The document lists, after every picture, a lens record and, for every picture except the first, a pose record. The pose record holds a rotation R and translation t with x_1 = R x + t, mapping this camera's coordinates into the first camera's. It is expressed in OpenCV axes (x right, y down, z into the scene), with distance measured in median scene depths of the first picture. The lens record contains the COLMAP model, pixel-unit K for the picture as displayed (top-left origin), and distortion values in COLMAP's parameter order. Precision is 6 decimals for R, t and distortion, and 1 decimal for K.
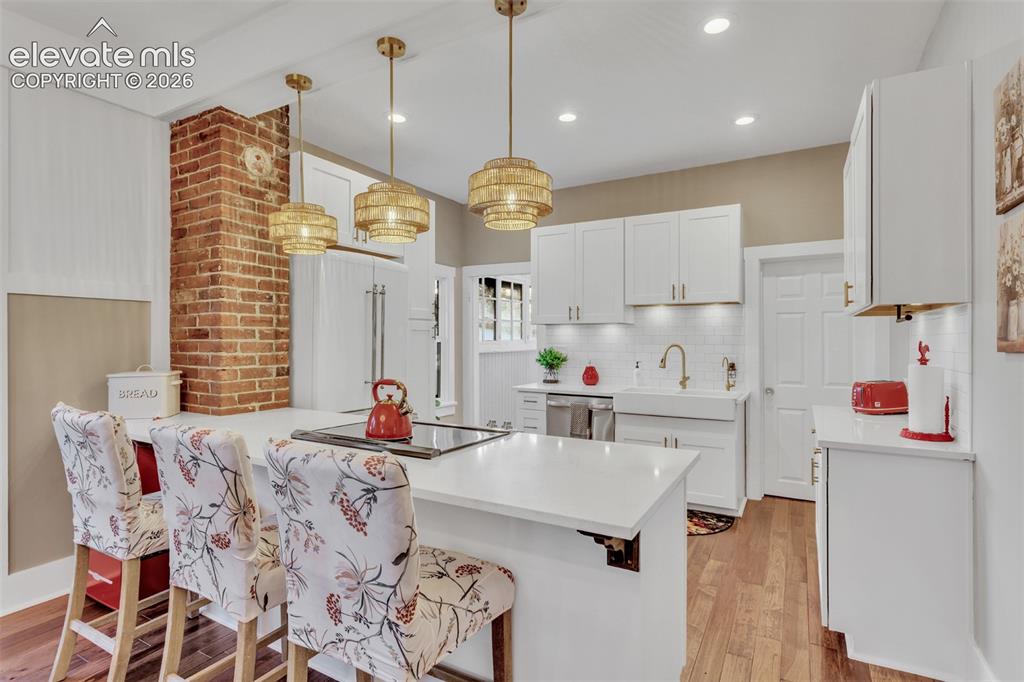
lens RADIAL K [[506.9, 0, 507.8], [0, 506.9, 337.8], [0, 0, 1]] dist [-0.011114, 0.003050]
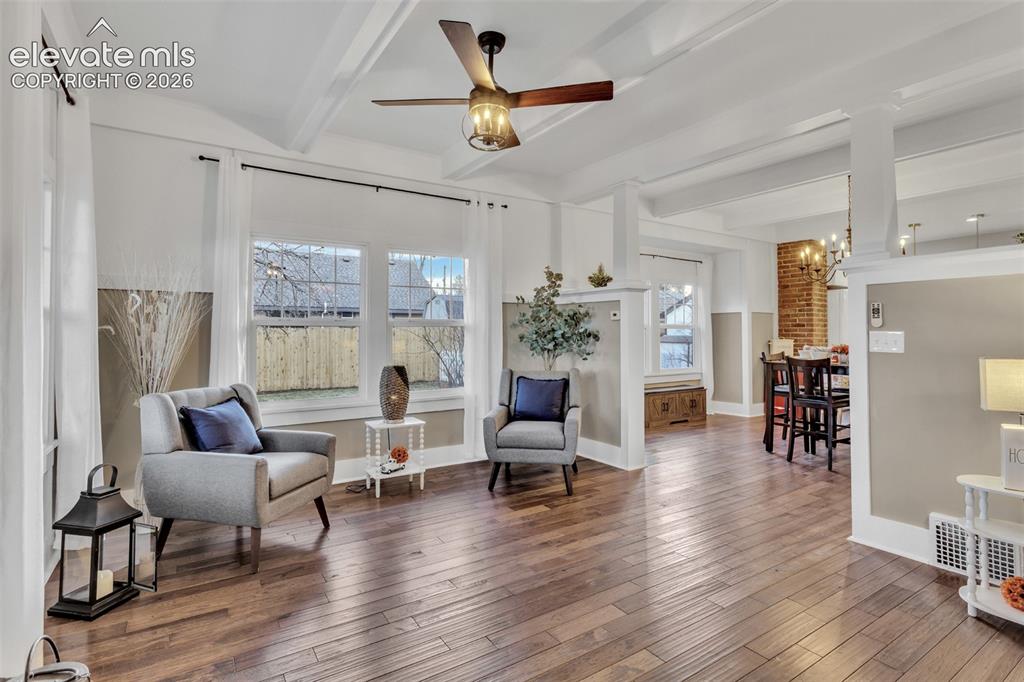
lens RADIAL K [[506.9, 0, 515.5], [0, 506.9, 323.9], [0, 0, 1]] dist [-0.011114, 0.003050]
pose [[0.896385, -0.008782, -0.443189, -0.748491], [0.001059, 0.999843, -0.017671, 0.028857], [0.443275, 0.015371, 0.896254, -1.953961]]
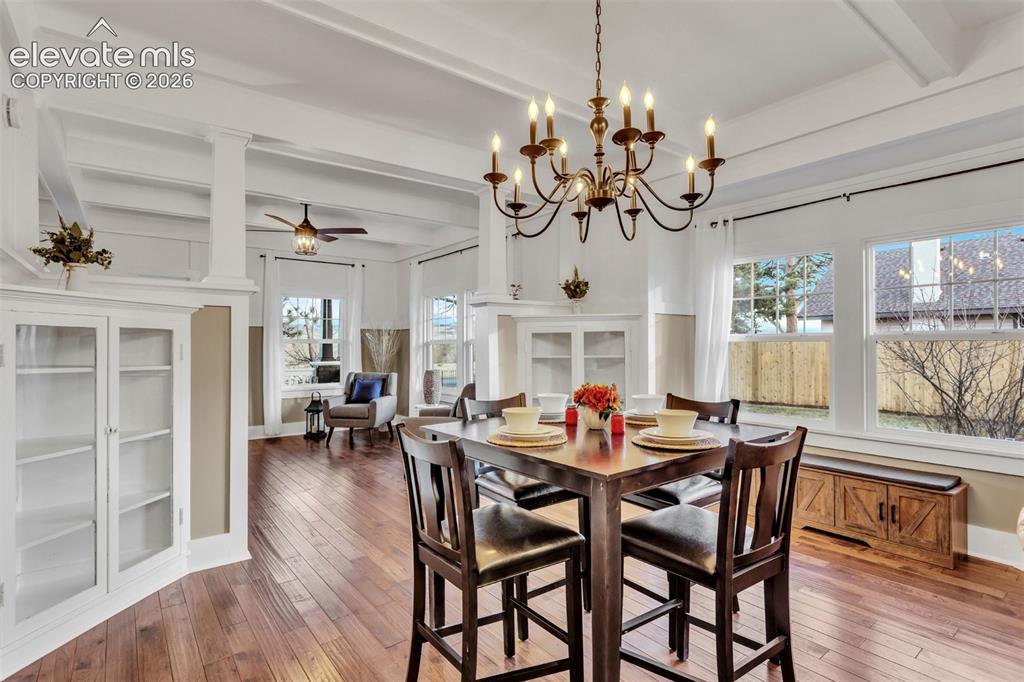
lens RADIAL K [[506.9, 0, 504.2], [0, 506.9, 341.1], [0, 0, 1]] dist [-0.011114, 0.003050]
pose [[-0.389476, -0.004300, -0.921027, 0.200587], [0.005524, 0.999960, -0.007005, 0.011385], [0.921020, -0.007816, -0.389436, 0.232284]]
